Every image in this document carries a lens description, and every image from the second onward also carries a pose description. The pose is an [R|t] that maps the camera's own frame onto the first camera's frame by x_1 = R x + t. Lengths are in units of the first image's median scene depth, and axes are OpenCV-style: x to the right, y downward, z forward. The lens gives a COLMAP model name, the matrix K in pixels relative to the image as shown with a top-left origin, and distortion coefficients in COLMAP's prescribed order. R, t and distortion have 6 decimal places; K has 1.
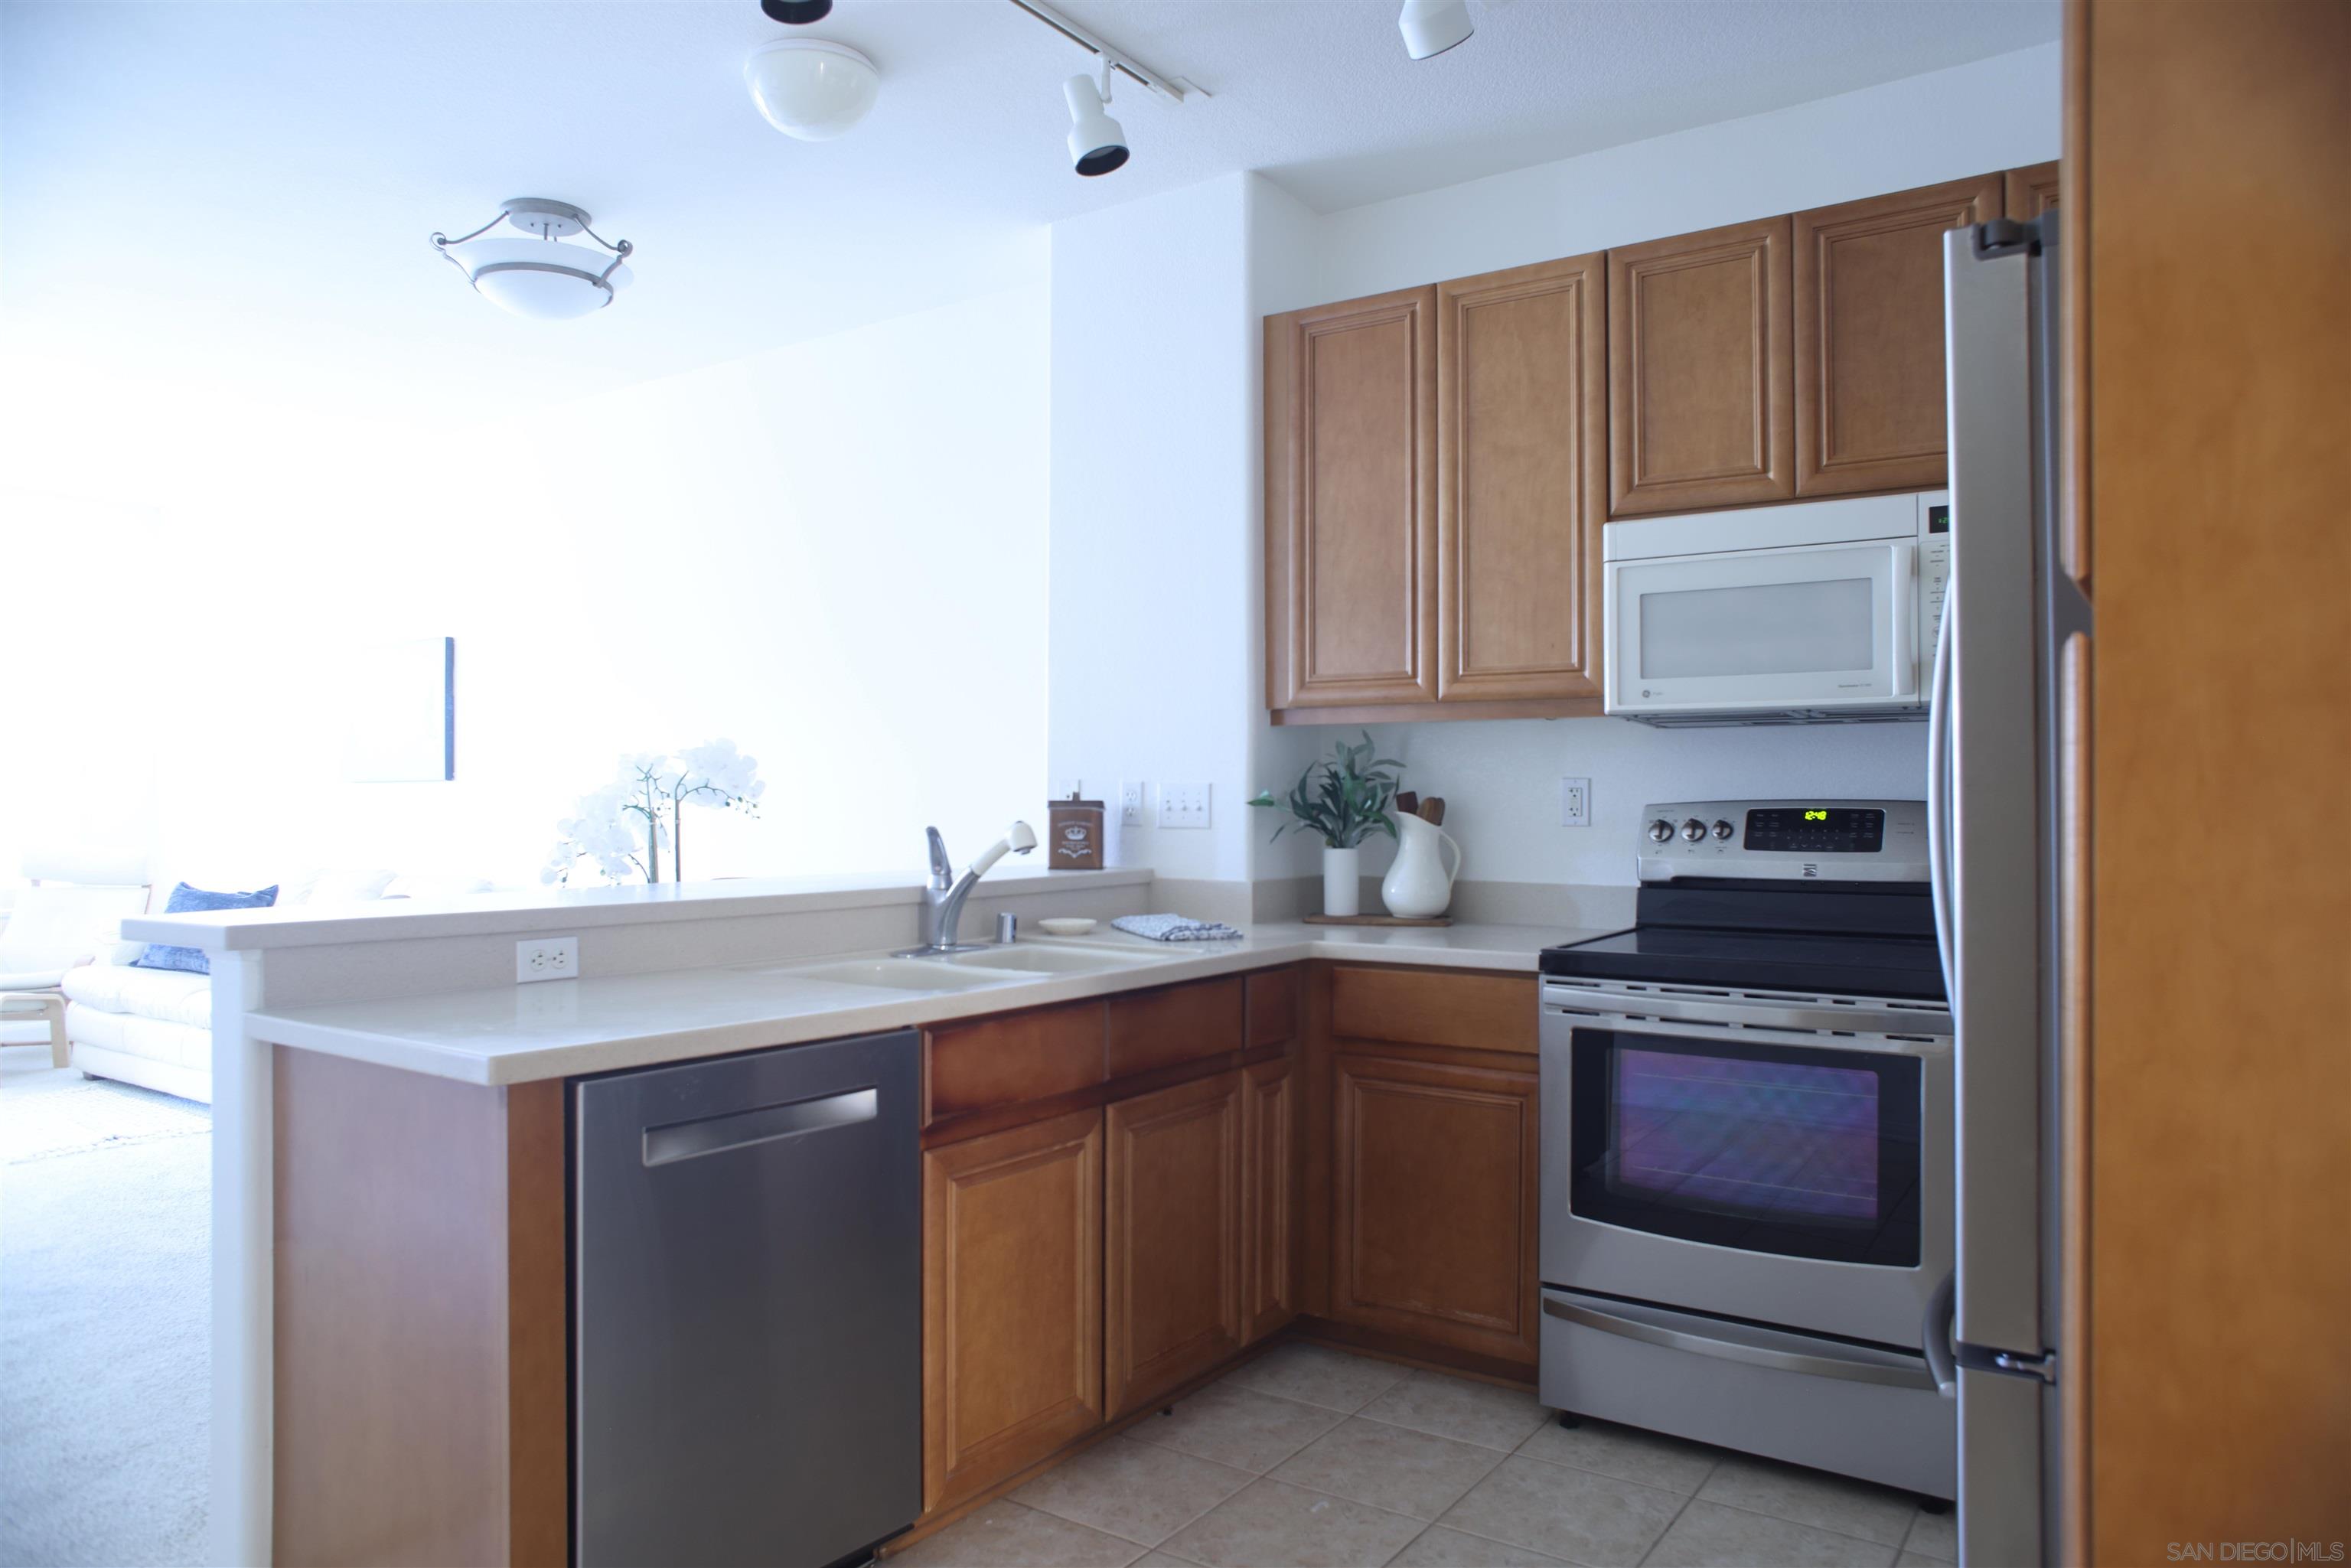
lens RADIAL K [[1560.2, 0, 1175.0], [0, 1560.2, 774.8], [0, 0, 1]] dist [-0.096041, 0.093592]
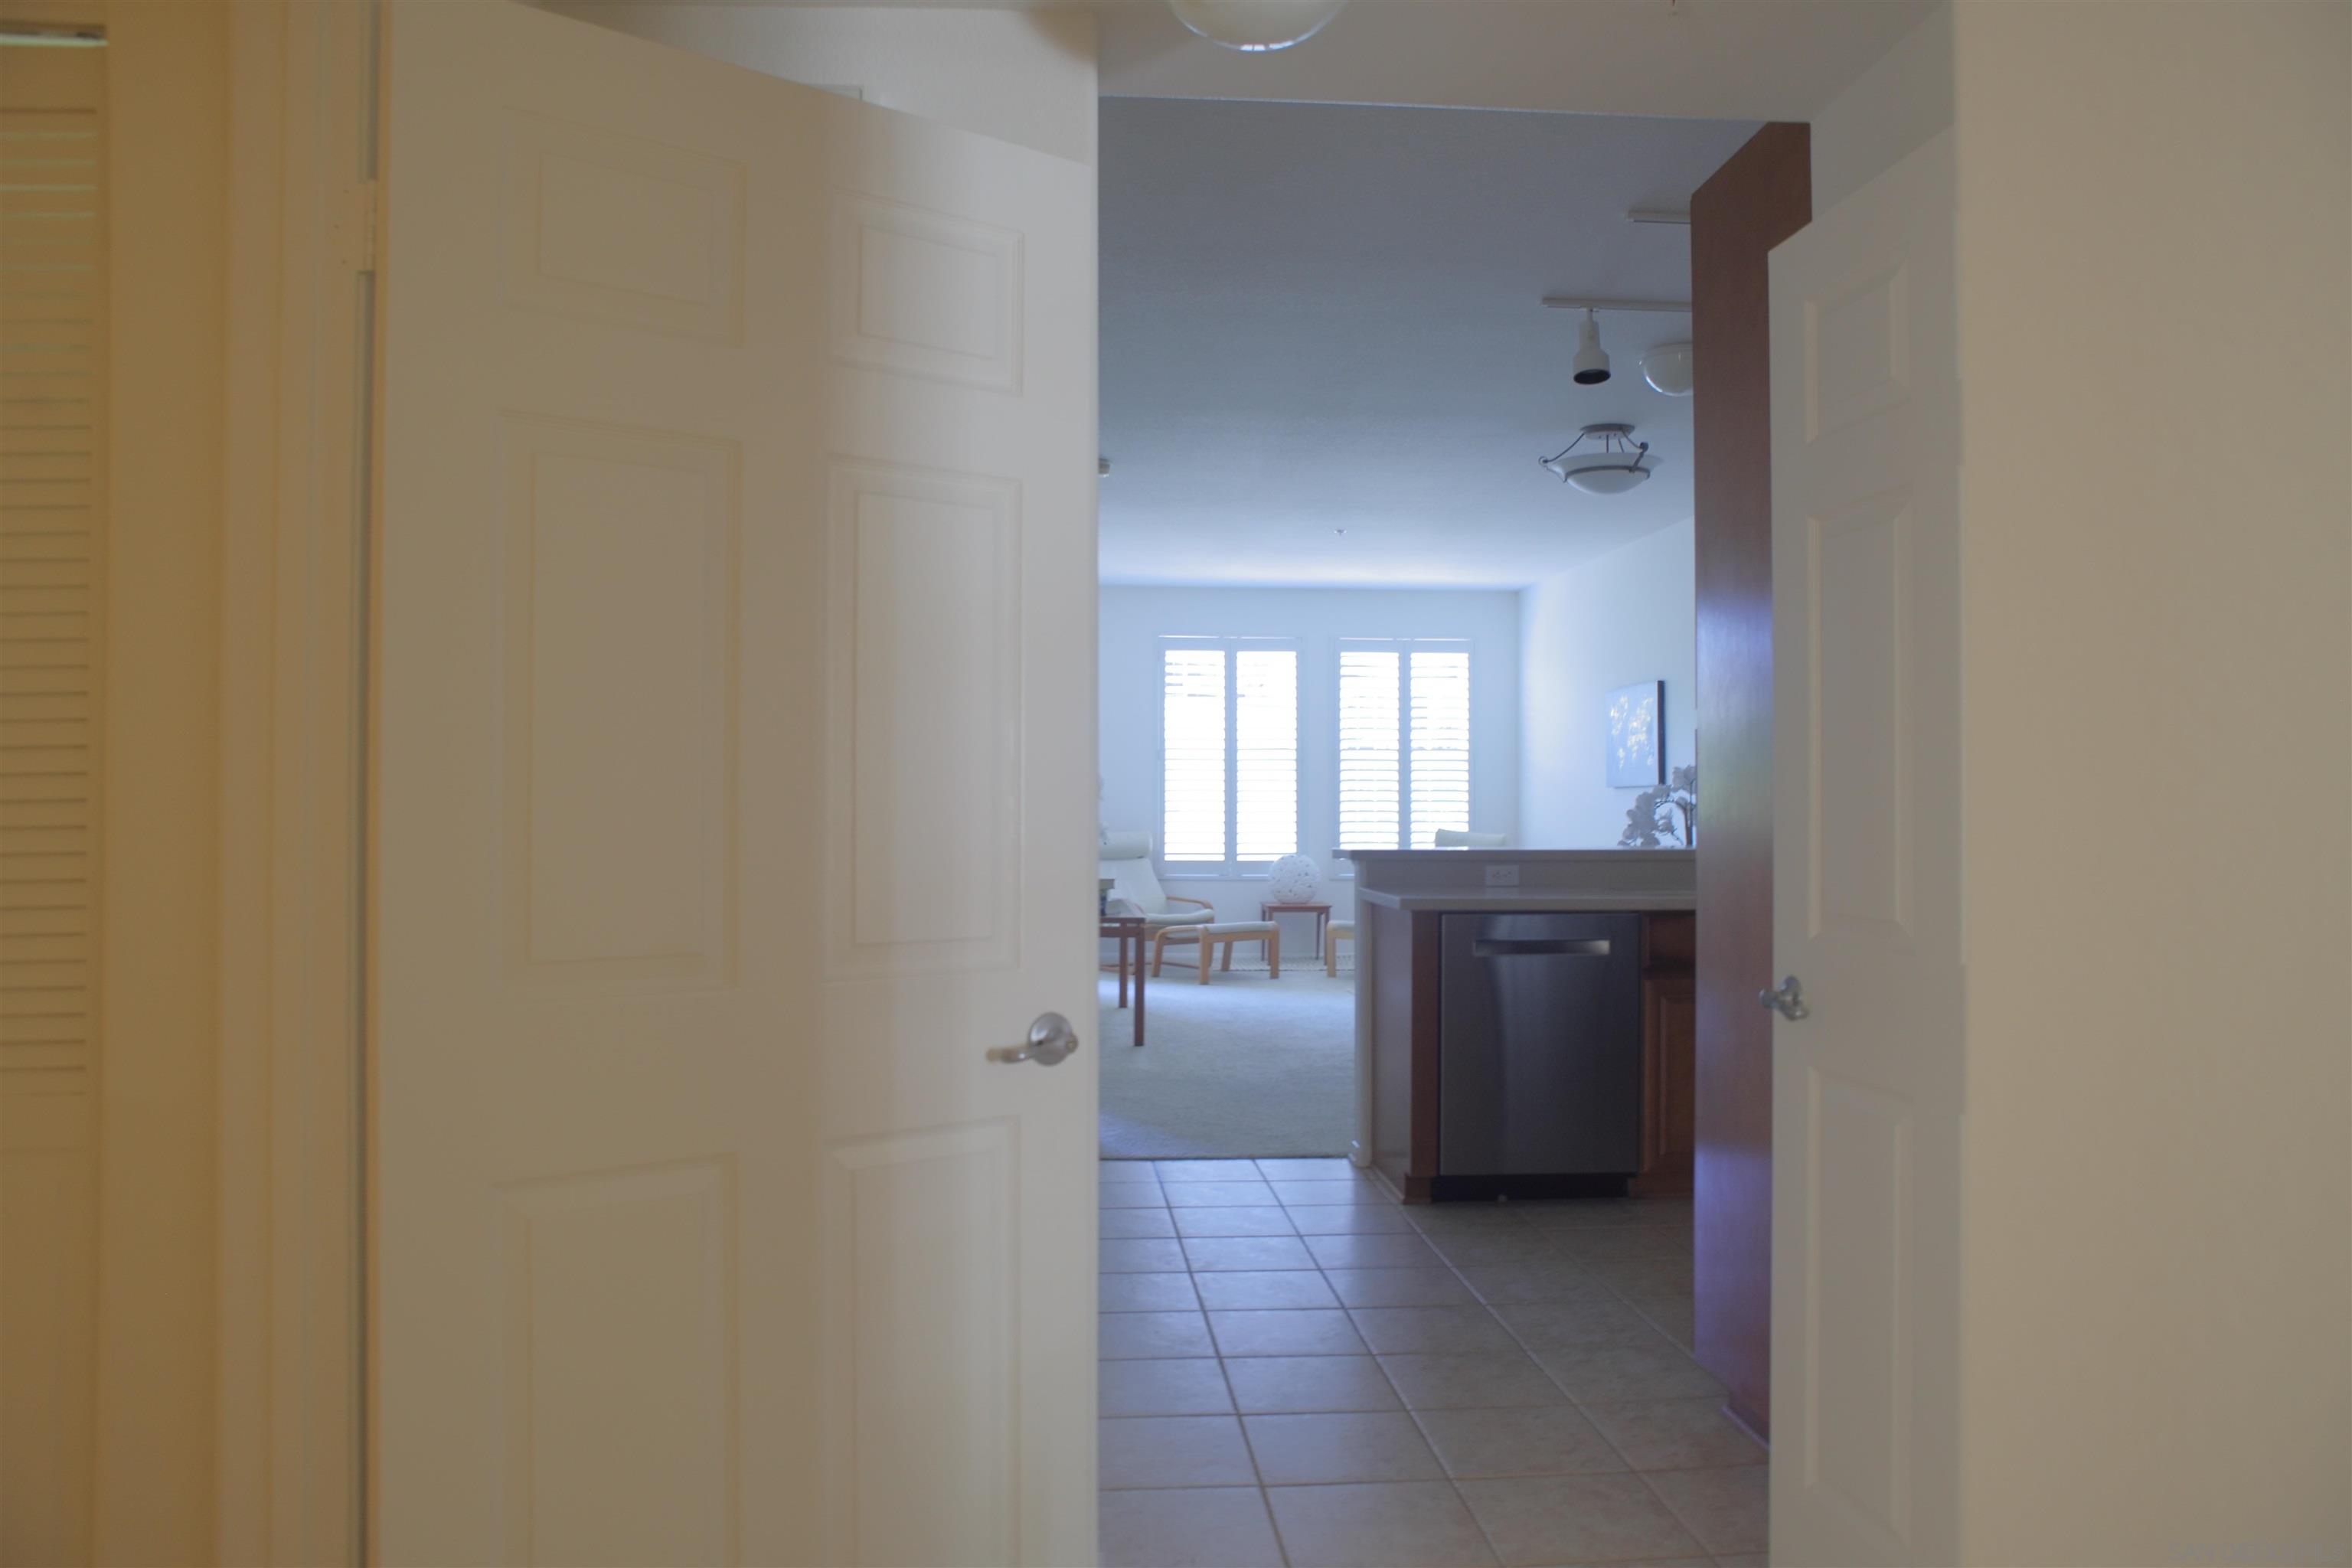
lens RADIAL K [[1561.0, 0, 1175.5], [0, 1561.0, 774.8], [0, 0, 1]] dist [-0.096041, 0.093592]
pose [[0.646490, -0.012042, -0.762828, 0.493707], [0.009711, 0.999924, -0.007555, 0.000144], [0.762861, -0.002524, 0.646558, -0.361640]]
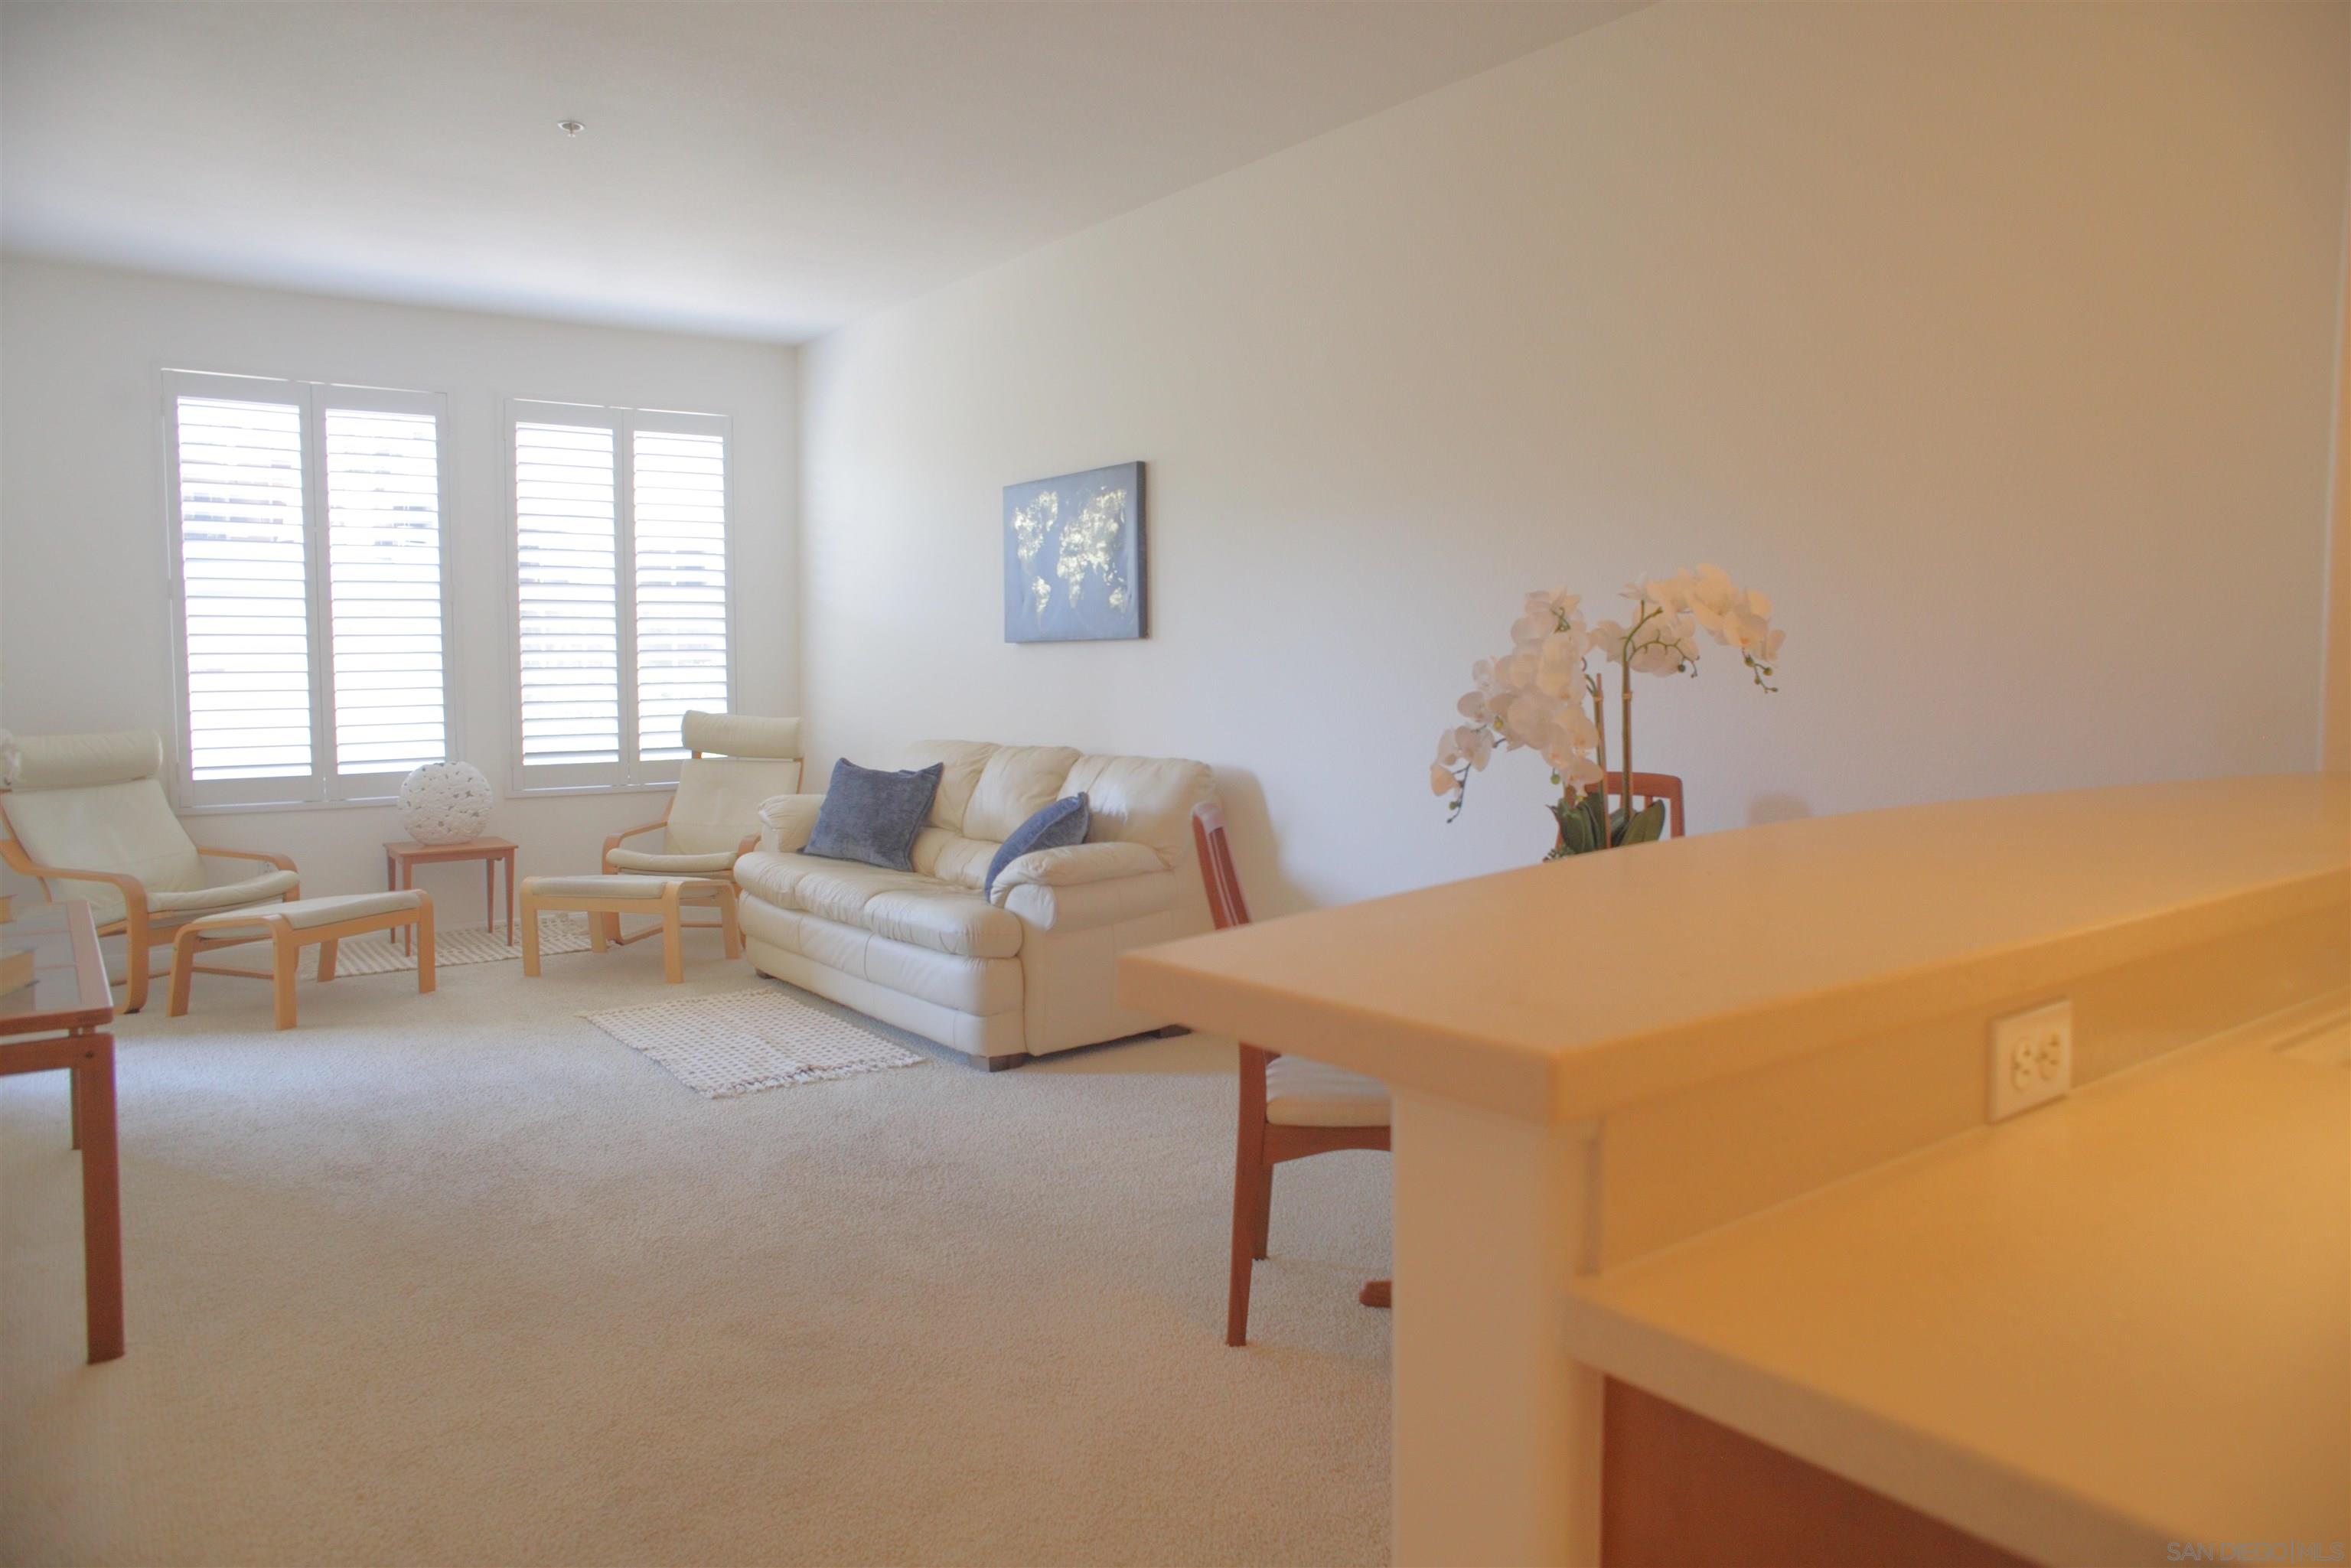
lens RADIAL K [[1707.8, 0, 1169.2], [0, 1707.8, 717.1], [0, 0, 1]] dist [-0.007491, 0.003525]
pose [[0.937494, 0.003743, -0.347982, -0.252691], [0.013970, 0.998731, 0.048380, 0.001941], [0.347721, -0.050218, 0.936252, 0.269832]]
